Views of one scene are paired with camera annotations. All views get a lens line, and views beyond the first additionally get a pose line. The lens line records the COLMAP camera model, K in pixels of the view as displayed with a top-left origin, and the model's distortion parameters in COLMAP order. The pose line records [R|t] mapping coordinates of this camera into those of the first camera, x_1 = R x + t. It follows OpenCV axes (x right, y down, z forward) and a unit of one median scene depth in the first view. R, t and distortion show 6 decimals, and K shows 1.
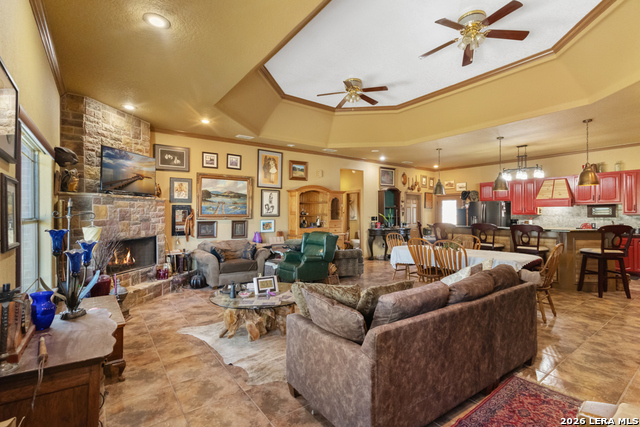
lens RADIAL K [[300.3, 0, 316.3], [0, 300.3, 211.4], [0, 0, 1]] dist [0.003881, 0.000016]
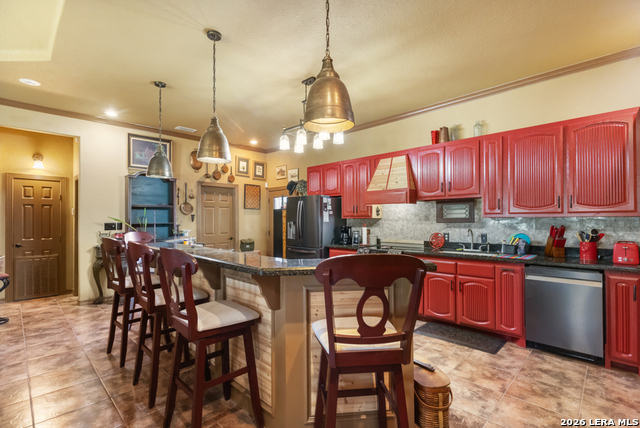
lens RADIAL K [[300.3, 0, 323.8], [0, 300.3, 217.2], [0, 0, 1]] dist [0.003881, 0.000016]
pose [[0.983932, -0.001396, 0.178538, 0.579704], [0.000839, 0.999995, 0.003197, 0.007295], [-0.178541, -0.002996, 0.983928, 0.476129]]
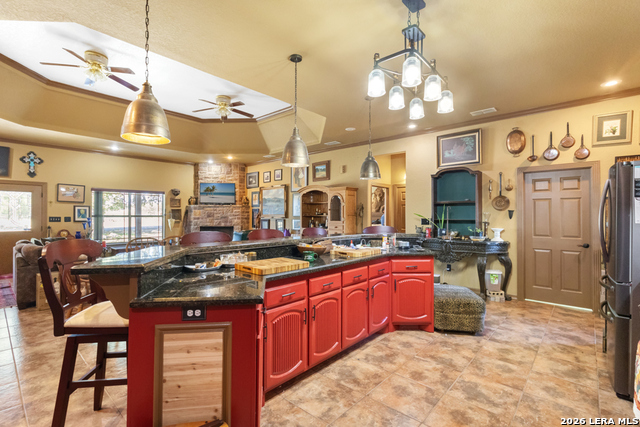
lens RADIAL K [[300.3, 0, 320.5], [0, 300.3, 214.8], [0, 0, 1]] dist [0.003881, 0.000016]
pose [[0.217401, -0.002657, -0.976079, 0.922221], [0.004275, 0.999989, -0.001770, 0.012421], [0.976073, -0.003788, 0.217410, 0.779682]]
